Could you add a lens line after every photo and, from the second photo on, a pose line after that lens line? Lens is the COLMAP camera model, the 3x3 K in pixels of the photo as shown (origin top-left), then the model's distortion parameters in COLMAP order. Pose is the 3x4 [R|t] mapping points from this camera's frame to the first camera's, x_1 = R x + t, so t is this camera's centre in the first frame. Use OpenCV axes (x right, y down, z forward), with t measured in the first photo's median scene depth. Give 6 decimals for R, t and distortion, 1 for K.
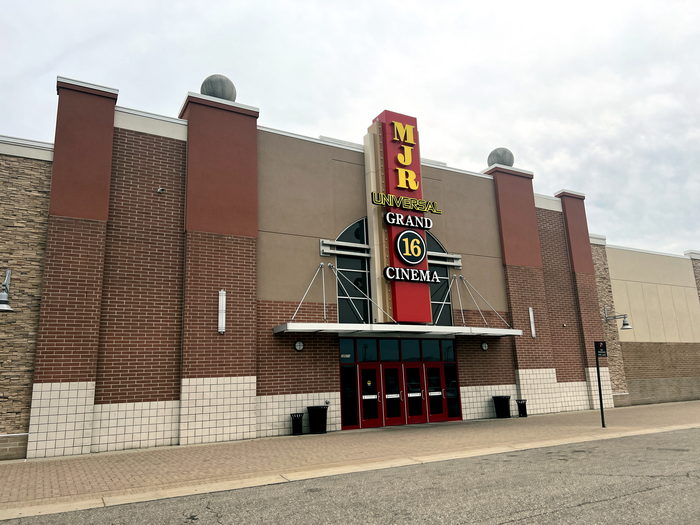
lens RADIAL K [[526.6, 0, 340.8], [0, 526.6, 274.6], [0, 0, 1]] dist [0.024918, -0.034456]
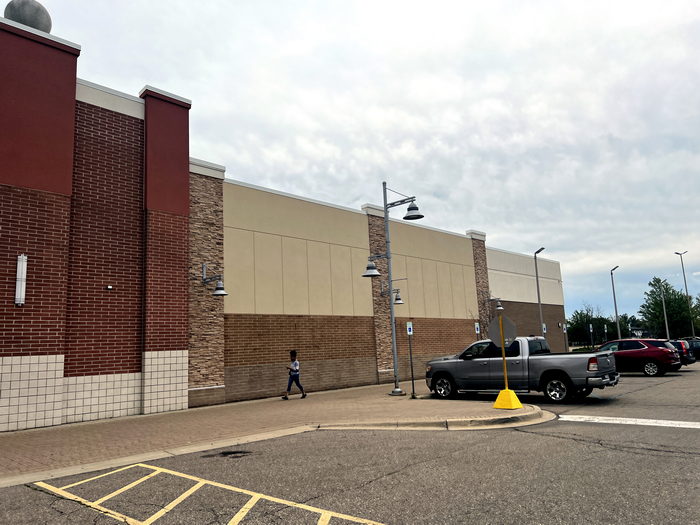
lens RADIAL K [[526.8, 0, 350.0], [0, 526.8, 262.5], [0, 0, 1]] dist [0.096821, -0.115027]
pose [[0.955225, 0.041910, 0.292897, -0.192062], [-0.048667, 0.998690, 0.015815, -0.015665], [-0.291851, -0.029361, 0.956013, -0.115079]]
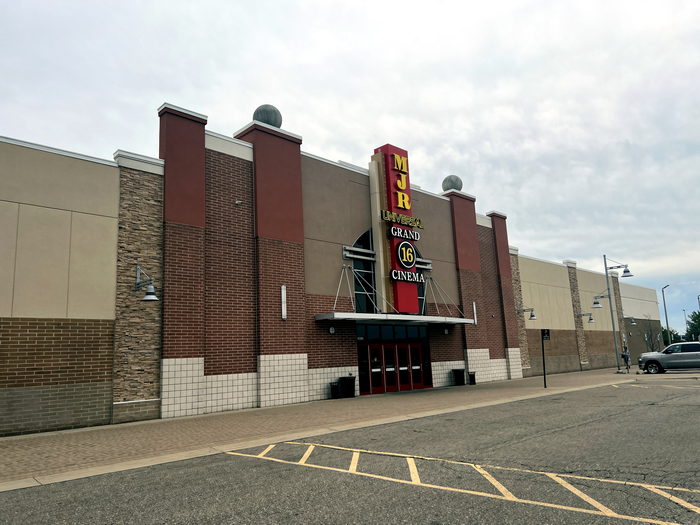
lens RADIAL K [[526.6, 0, 340.8], [0, 526.6, 274.6], [0, 0, 1]] dist [0.024918, -0.034456]
pose [[0.965812, 0.036156, 0.256709, -0.370780], [-0.044125, 0.998704, 0.025350, -0.030468], [-0.255460, -0.035811, 0.966156, -0.217306]]
